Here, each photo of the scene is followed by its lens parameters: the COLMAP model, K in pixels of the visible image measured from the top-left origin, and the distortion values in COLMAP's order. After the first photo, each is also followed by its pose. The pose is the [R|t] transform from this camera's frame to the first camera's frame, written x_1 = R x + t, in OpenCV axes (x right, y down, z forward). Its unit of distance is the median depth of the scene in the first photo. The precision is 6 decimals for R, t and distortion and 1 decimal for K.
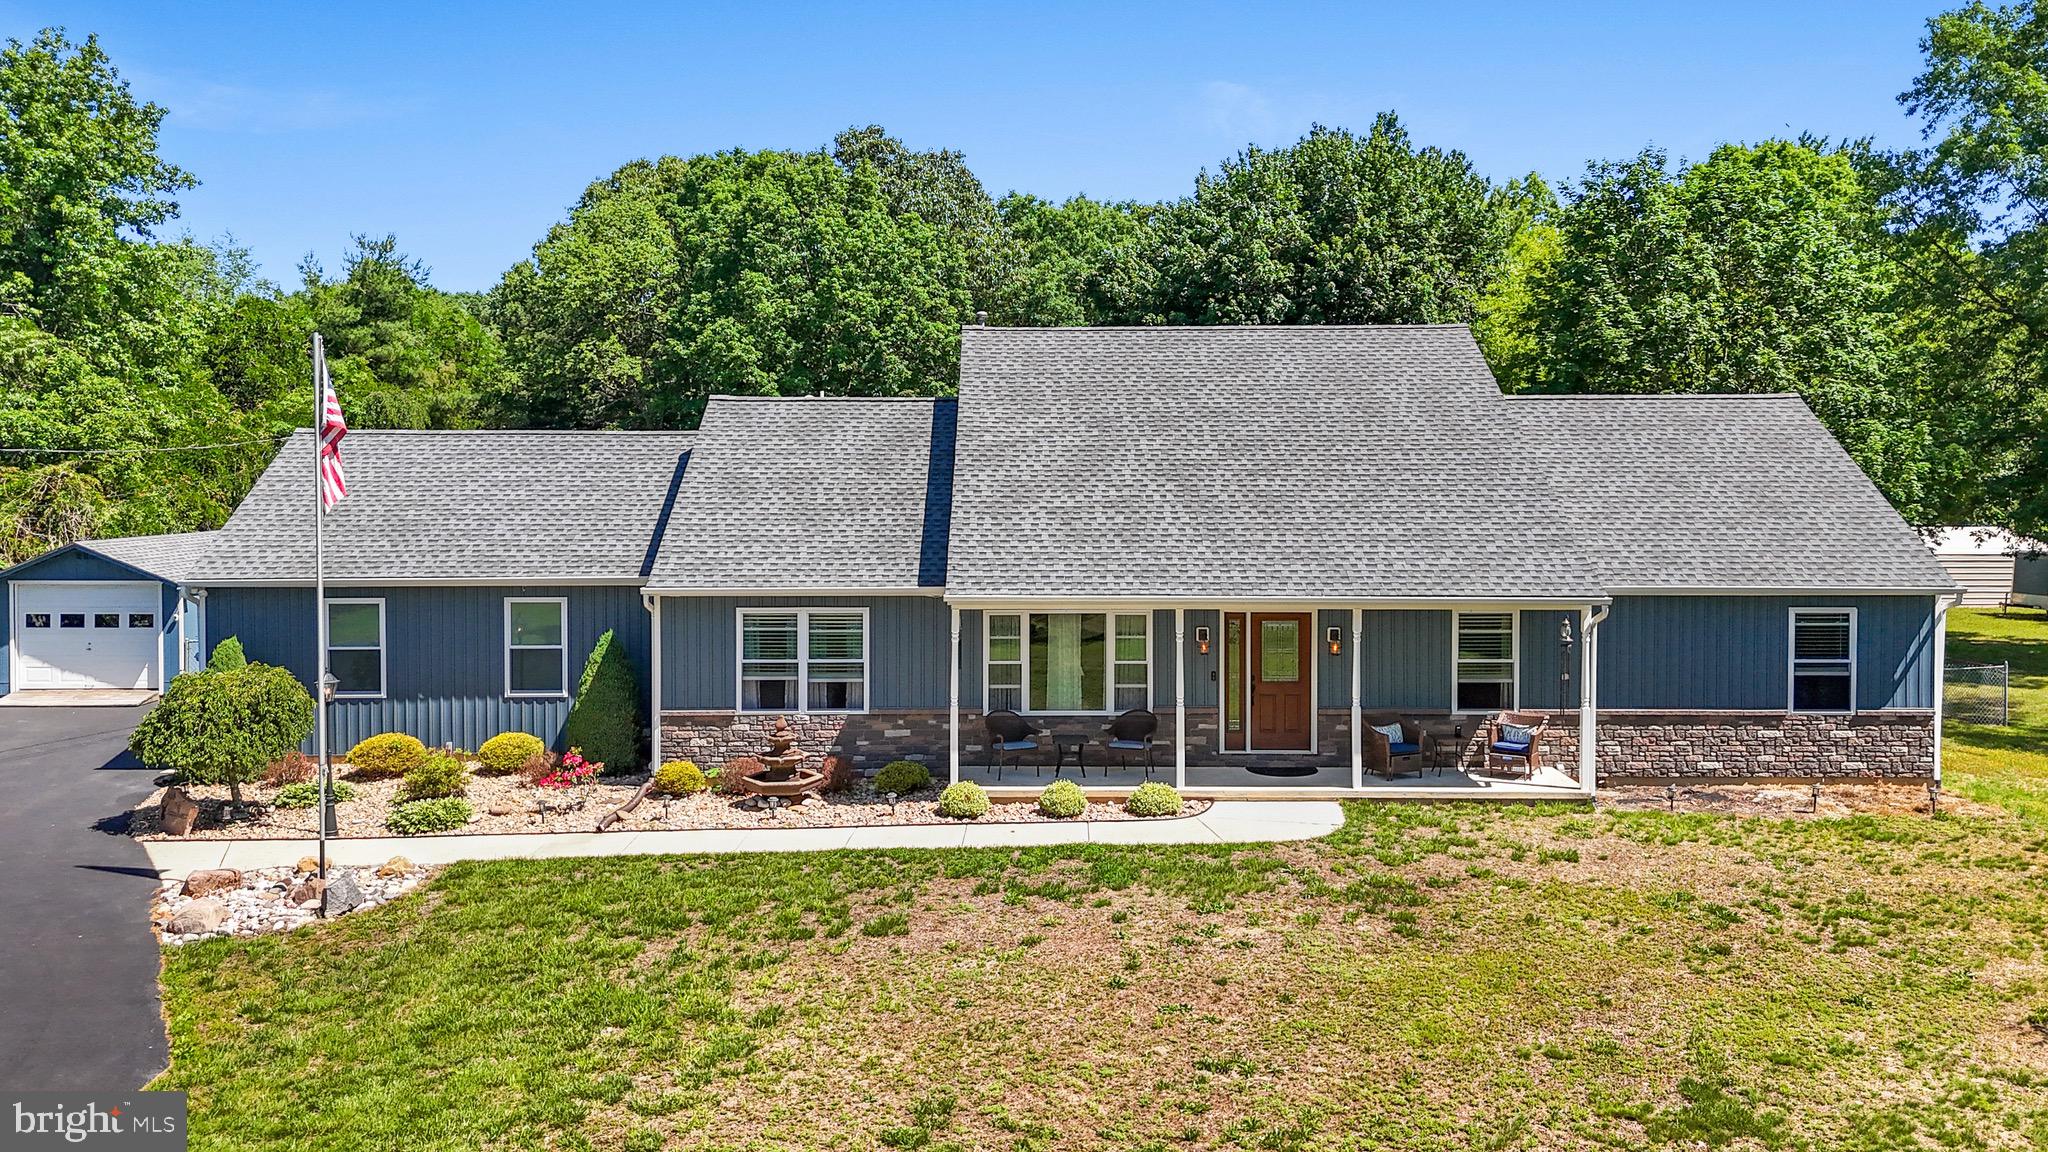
lens RADIAL K [[1539.7, 0, 1024.0], [0, 1539.7, 576.0], [0, 0, 1]] dist [0.133933, -0.200625]
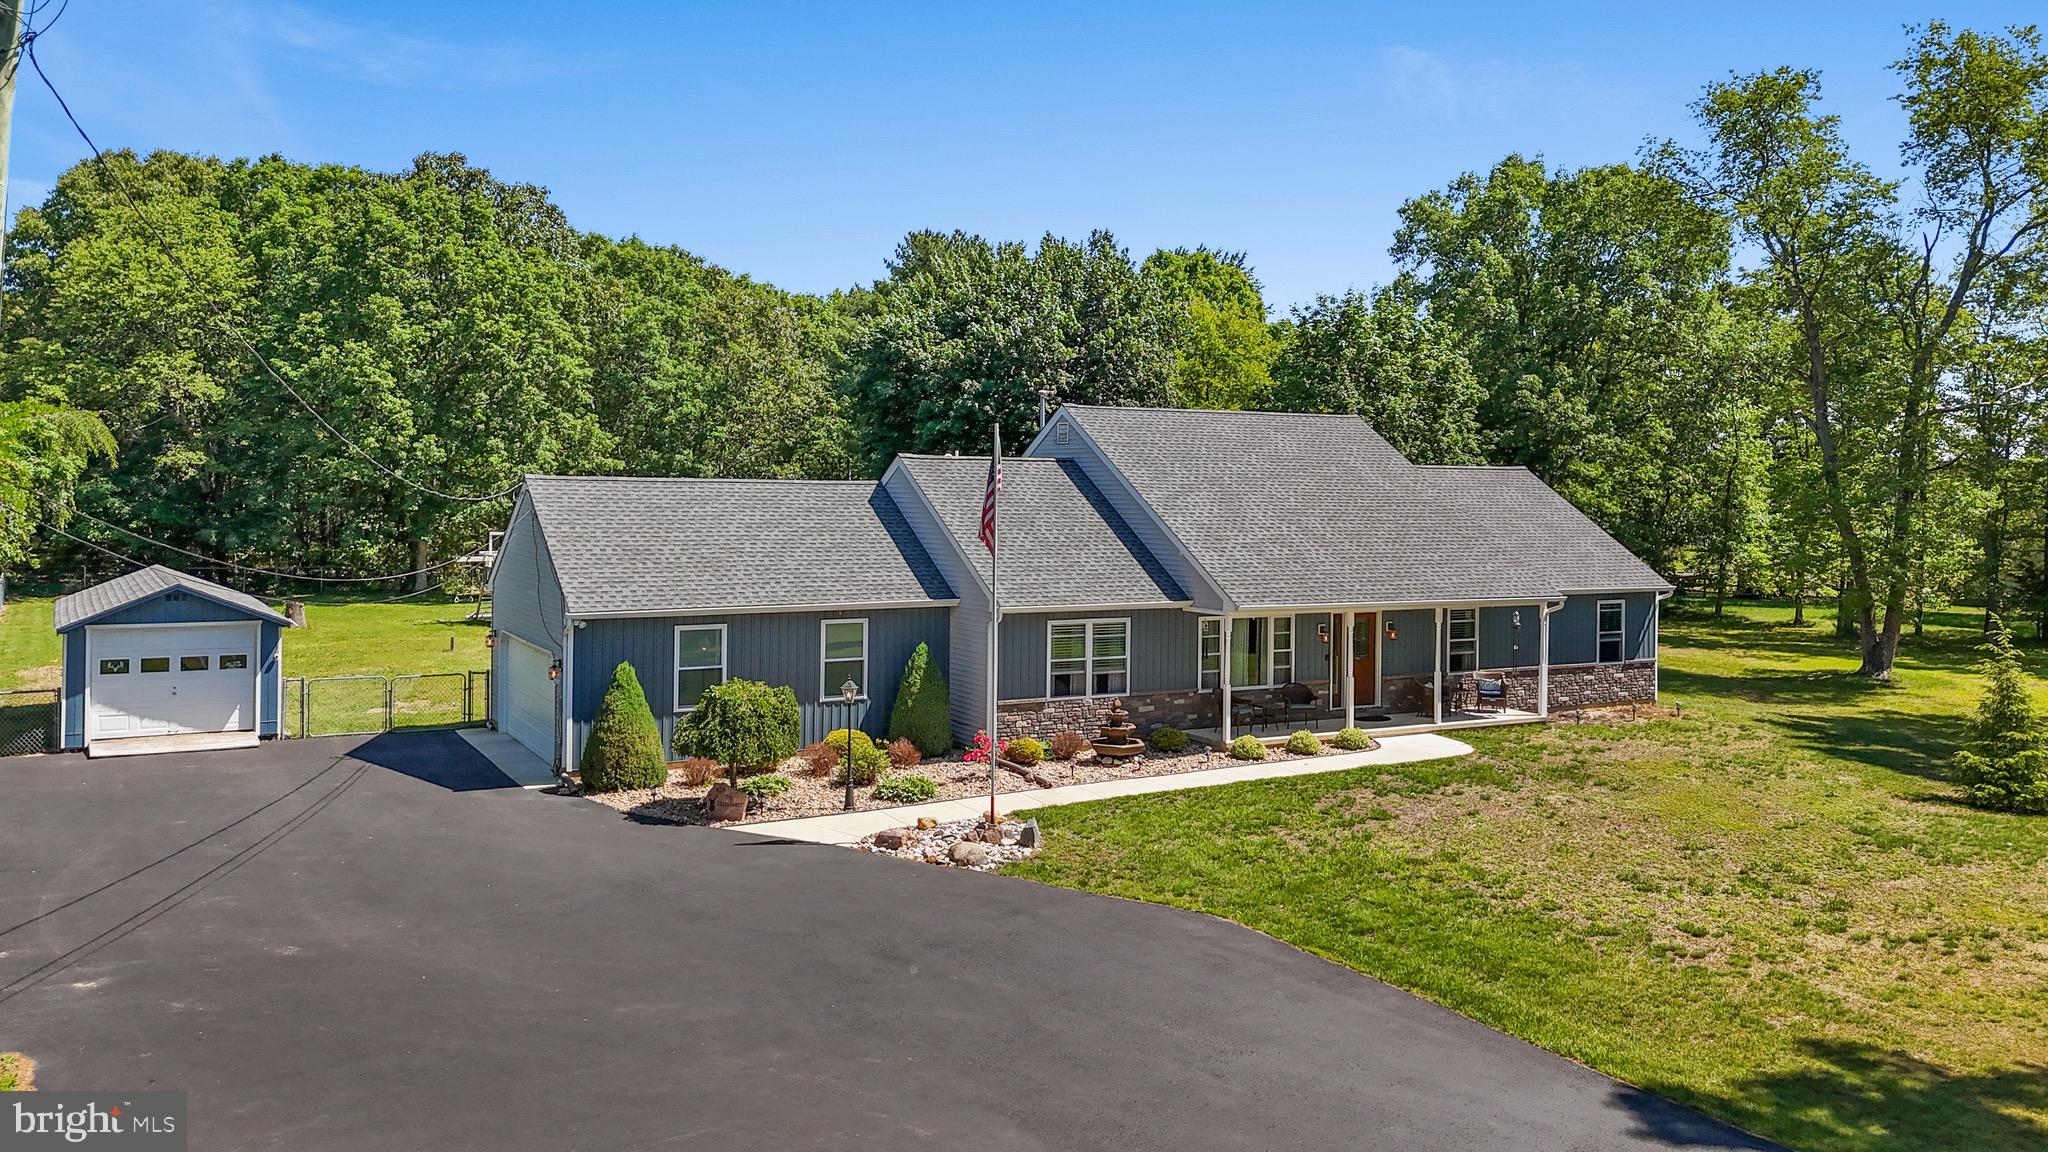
lens RADIAL K [[1539.7, 0, 1024.0], [0, 1539.7, 576.0], [0, 0, 1]] dist [0.133933, -0.200625]
pose [[0.873988, -0.017974, 0.485615, -0.778316], [0.024201, 0.999686, -0.006555, -0.009130], [-0.485345, 0.017482, 0.874148, -0.137471]]
